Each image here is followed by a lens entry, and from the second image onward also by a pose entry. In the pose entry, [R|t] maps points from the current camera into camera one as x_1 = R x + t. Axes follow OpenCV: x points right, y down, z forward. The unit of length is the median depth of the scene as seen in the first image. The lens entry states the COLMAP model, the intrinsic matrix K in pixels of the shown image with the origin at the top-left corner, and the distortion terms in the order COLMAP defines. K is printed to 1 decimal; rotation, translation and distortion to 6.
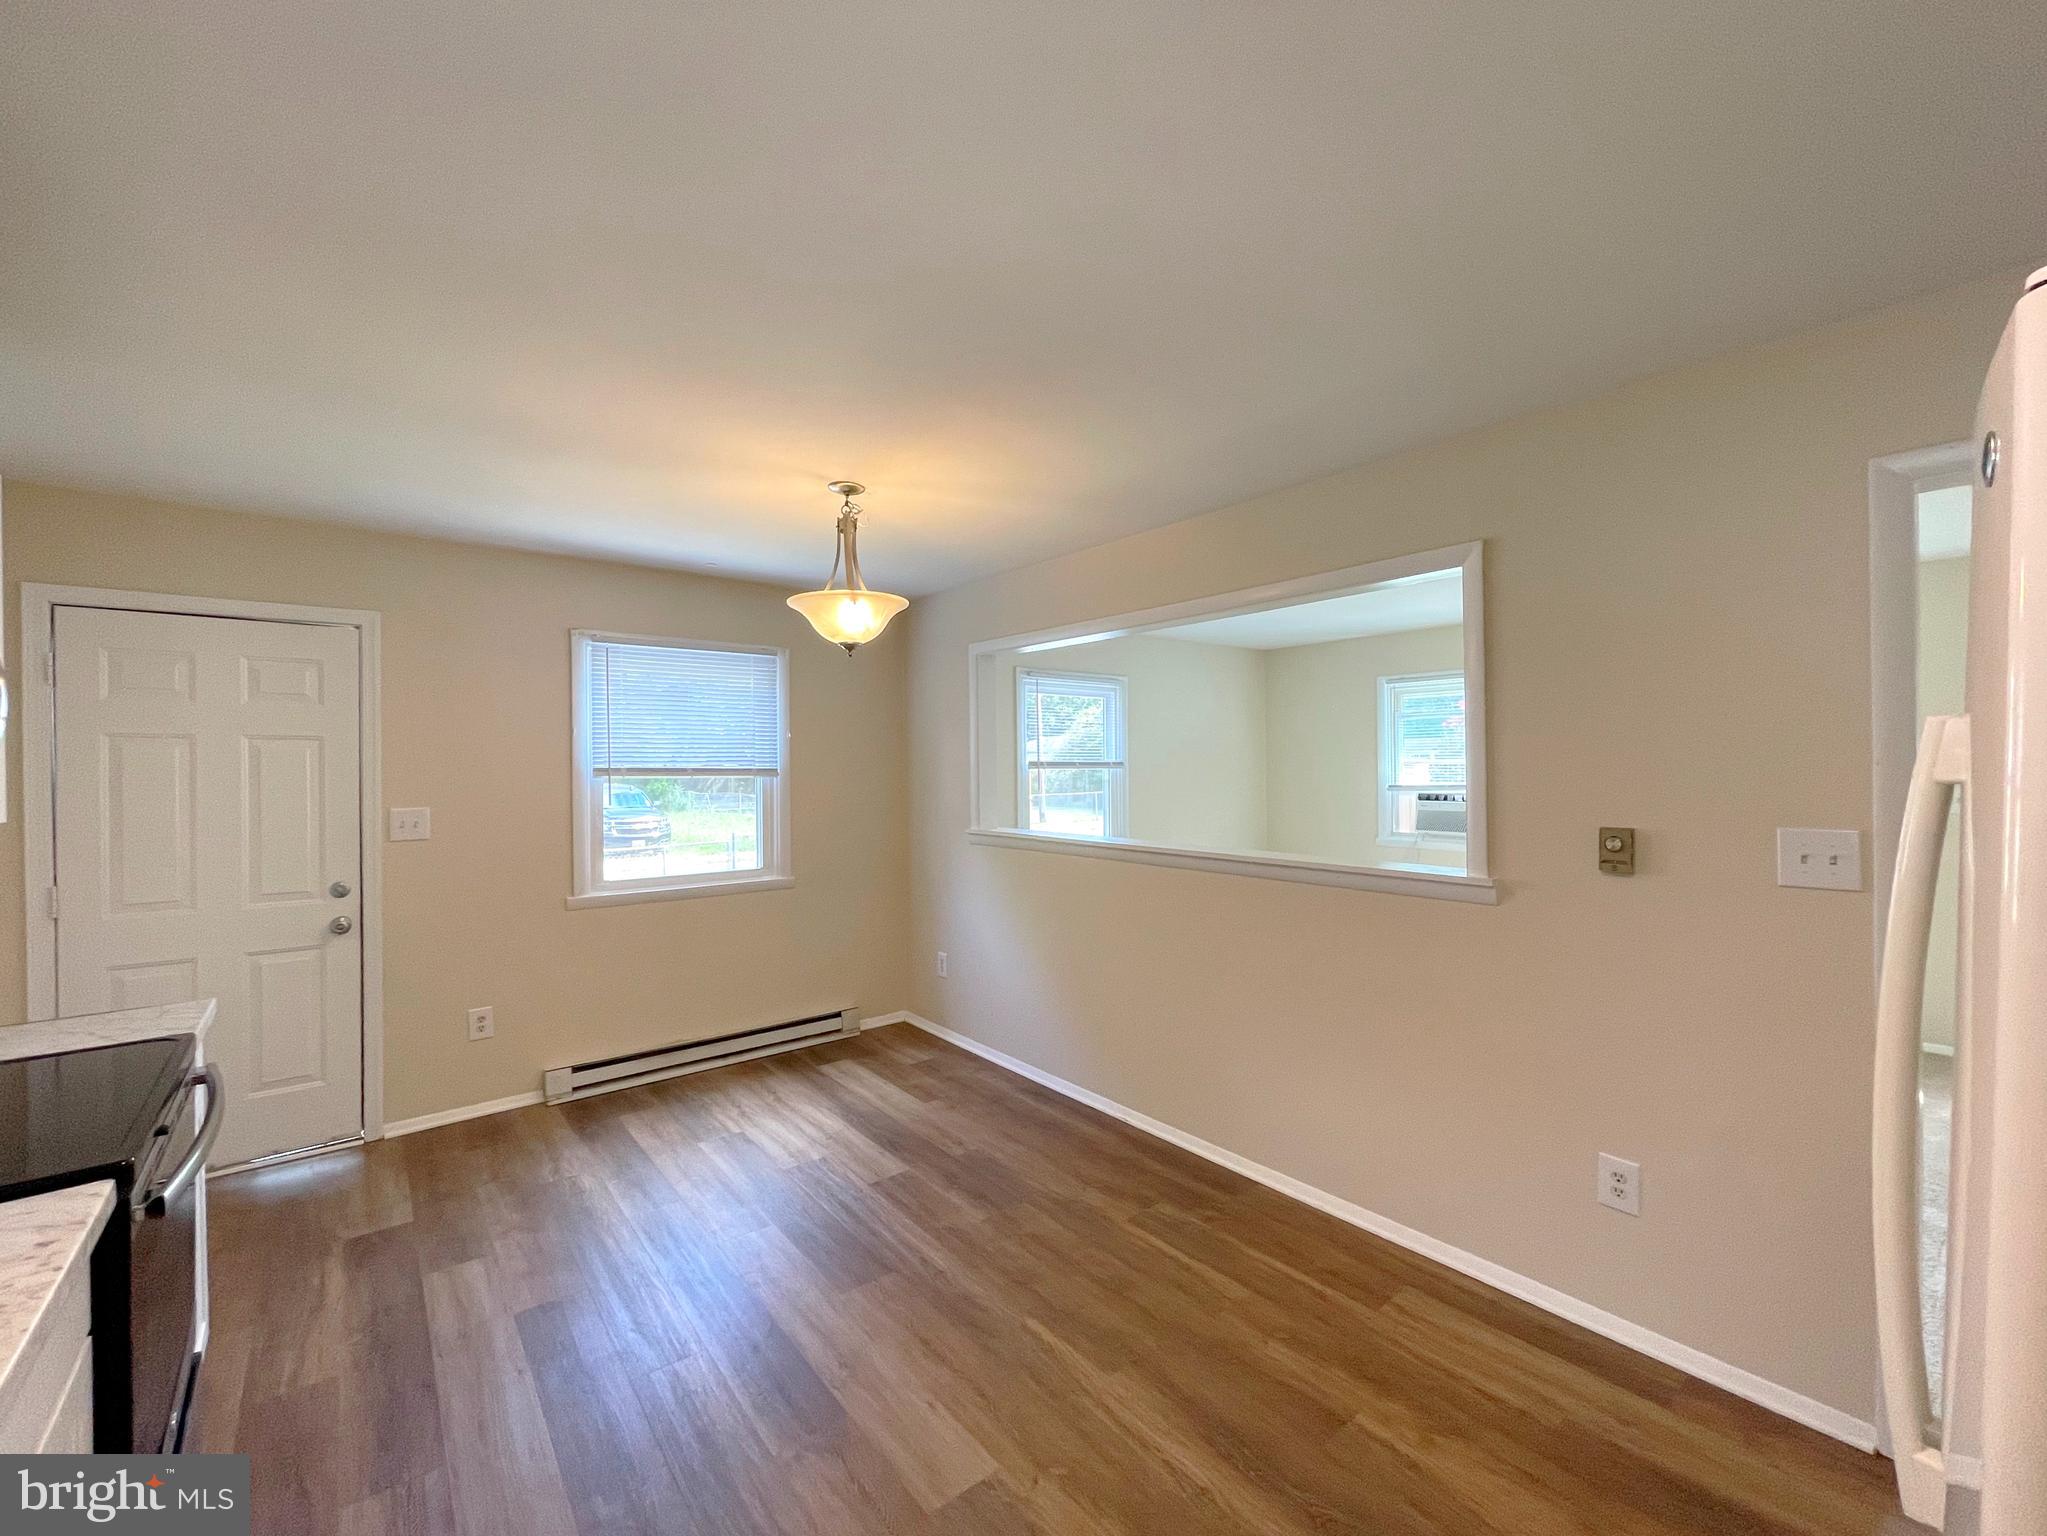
lens RADIAL K [[833.5, 0, 1009.7], [0, 833.5, 771.7], [0, 0, 1]] dist [-0.003041, 0.000319]
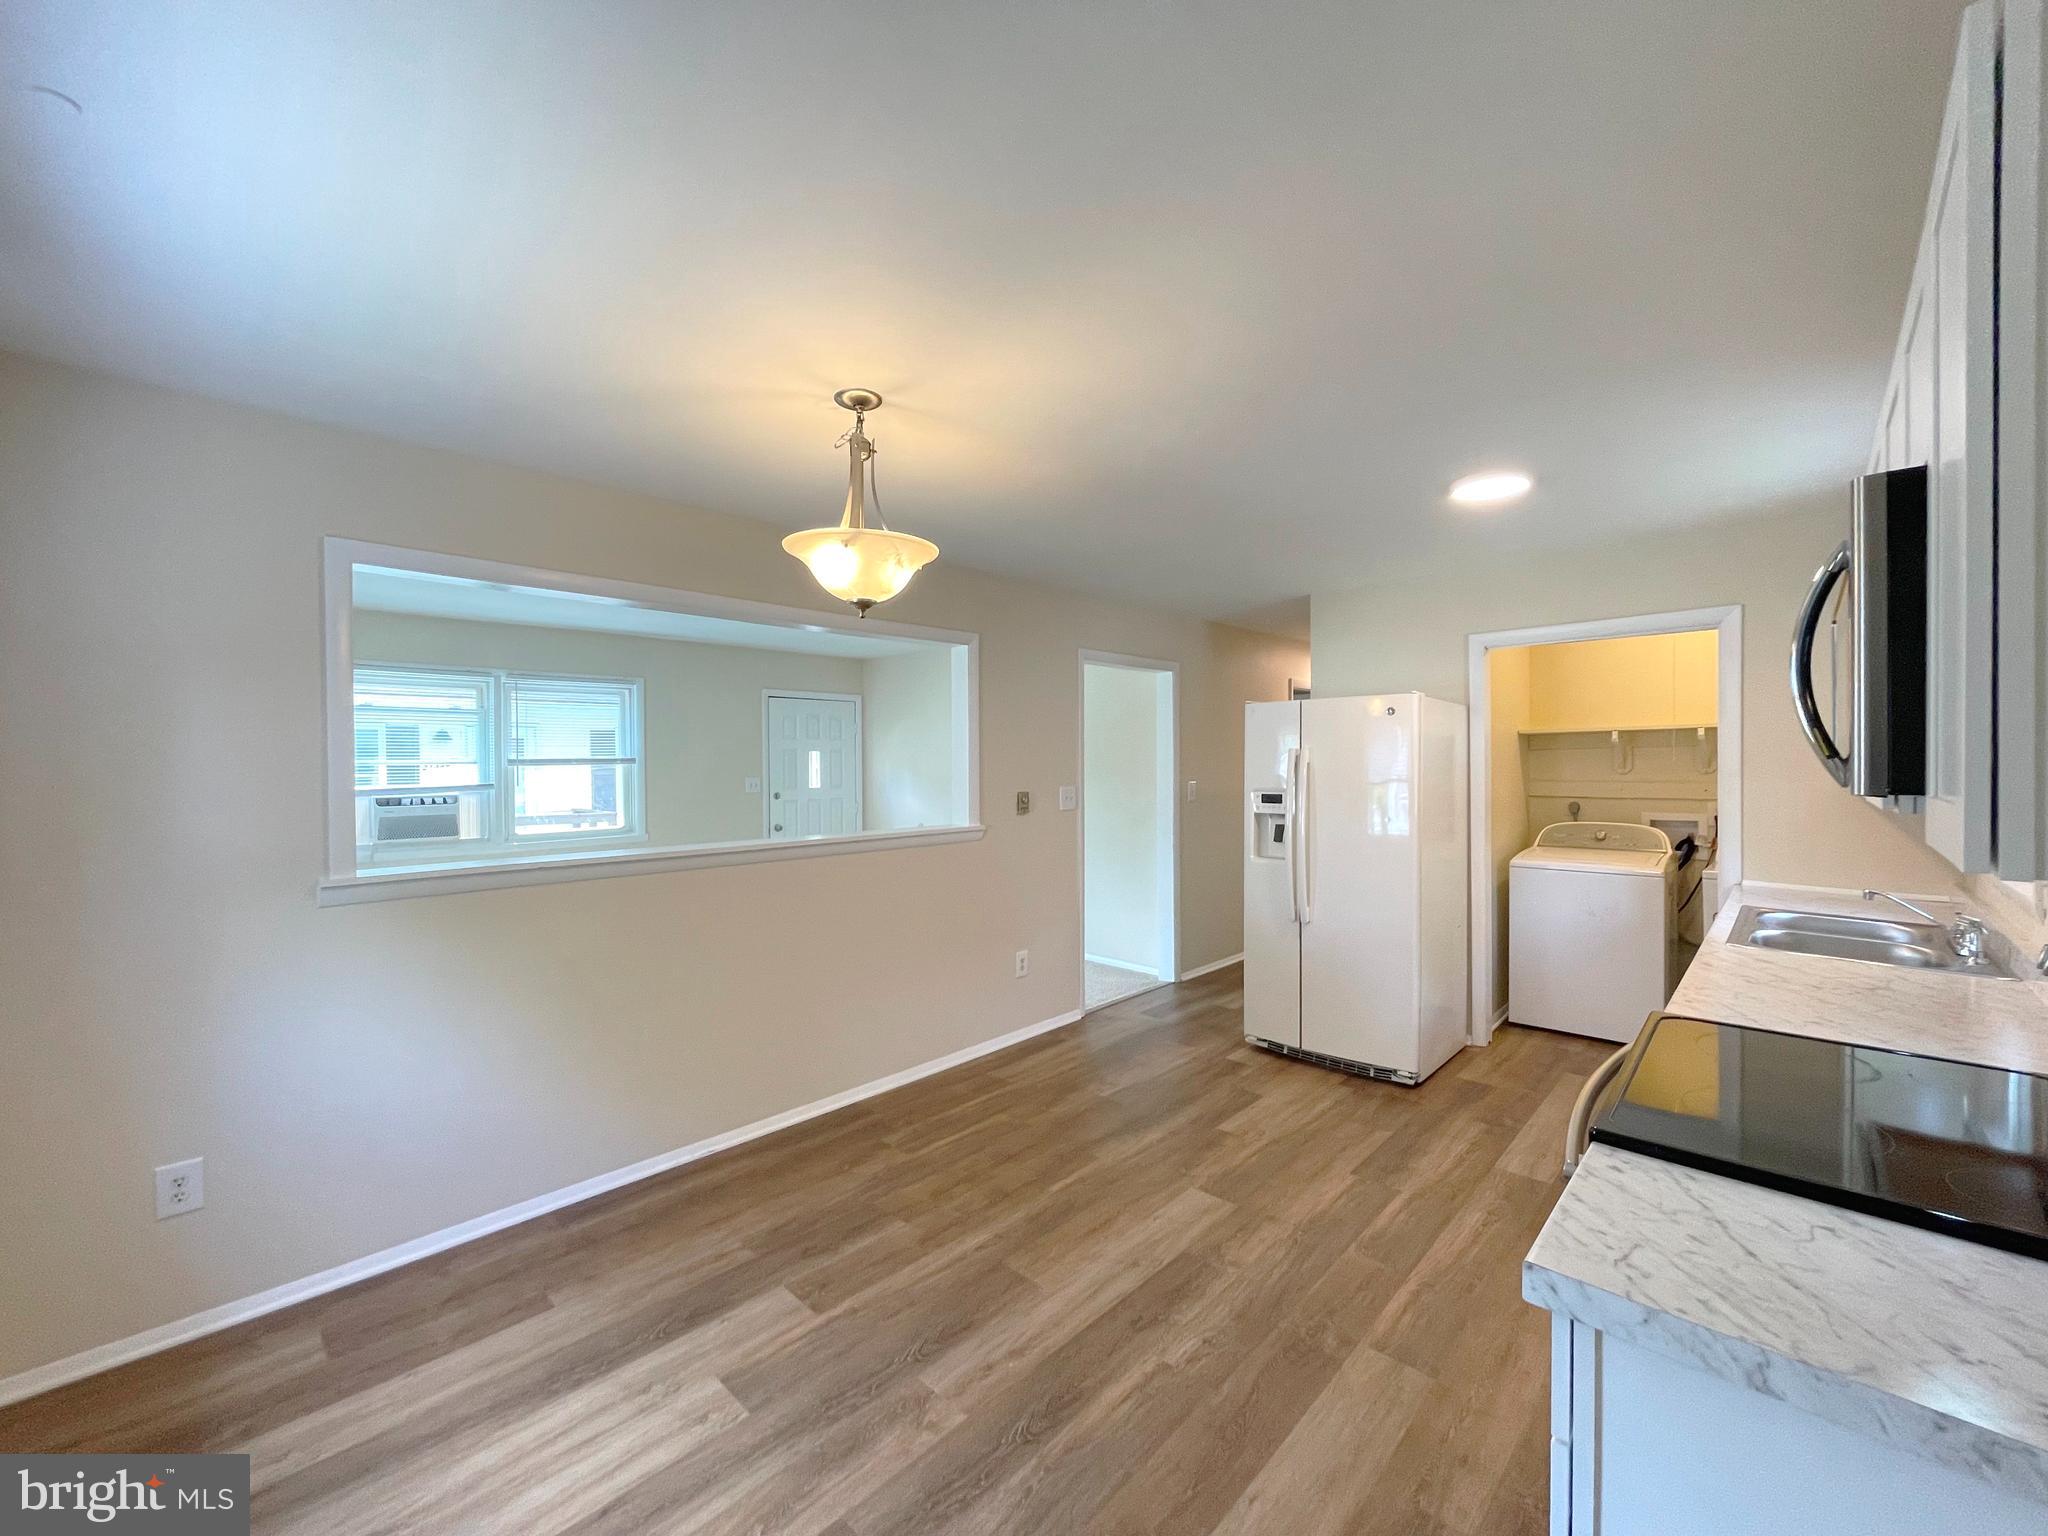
lens RADIAL K [[833.9, 0, 1018.9], [0, 833.9, 768.8], [0, 0, 1]] dist [-0.003041, 0.000319]
pose [[-0.135710, -0.001411, 0.990748, -1.001638], [0.013330, 0.999906, 0.003250, 0.002529], [-0.990659, 0.013648, -0.135678, 0.976008]]
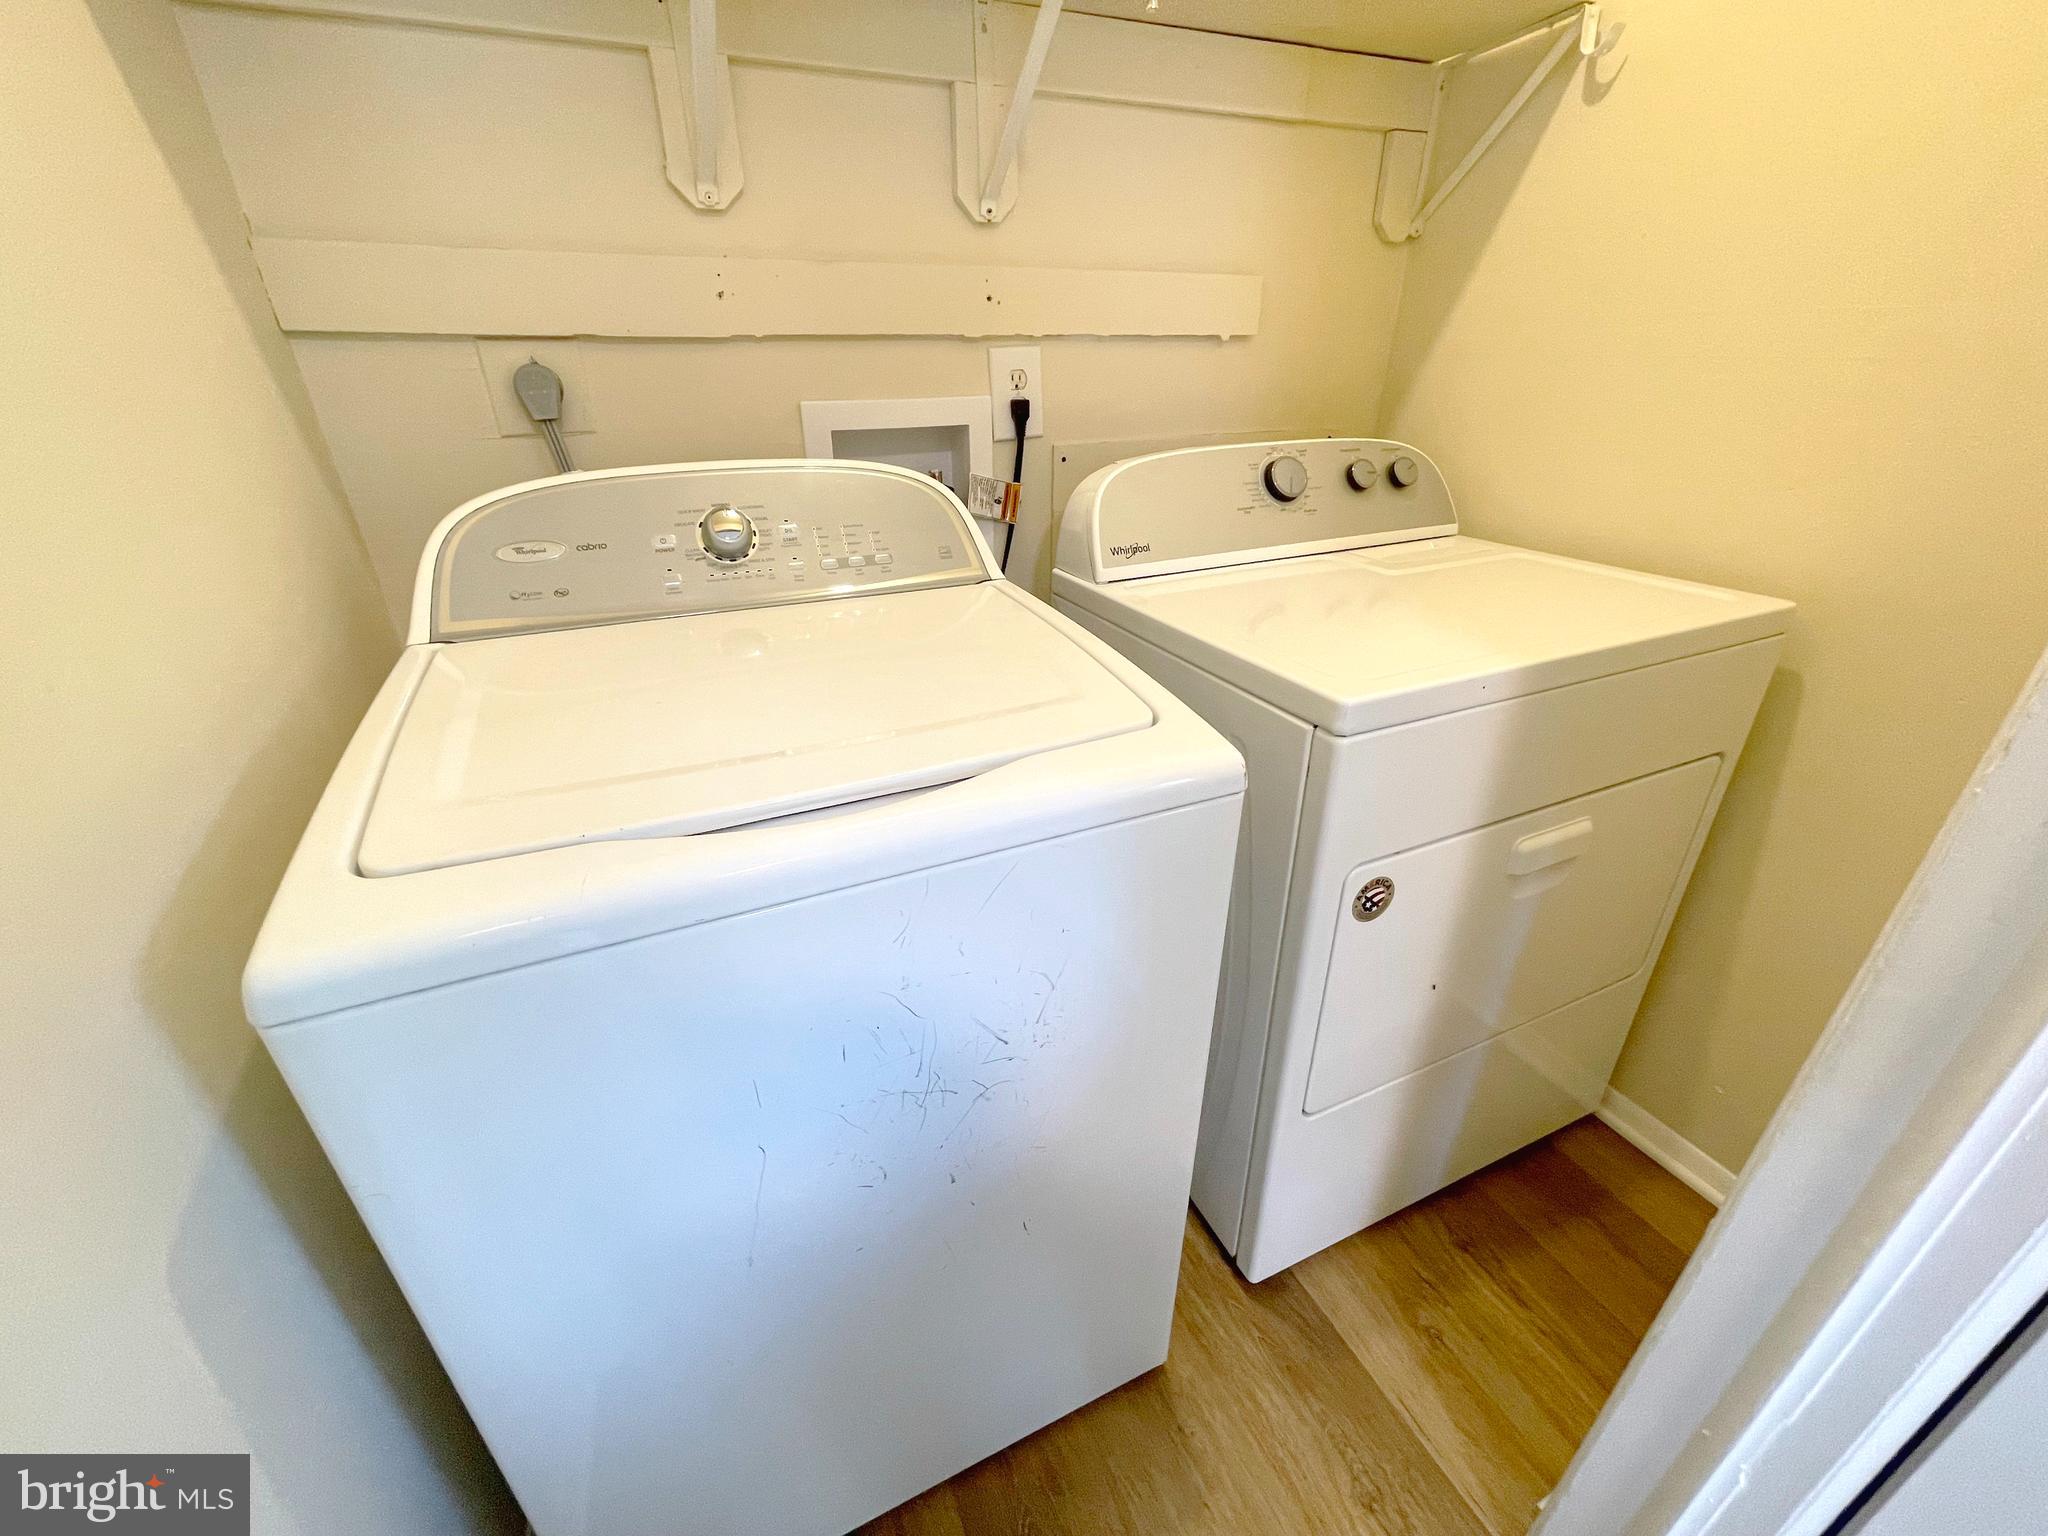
lens RADIAL K [[833.9, 0, 1012.9], [0, 833.9, 770.2], [0, 0, 1]] dist [-0.003041, 0.000319]
pose [[-0.968519, -0.098563, 0.228597, 0.300977], [0.016122, 0.891520, 0.452695, 0.092247], [-0.248418, 0.442129, -0.861865, -0.104763]]
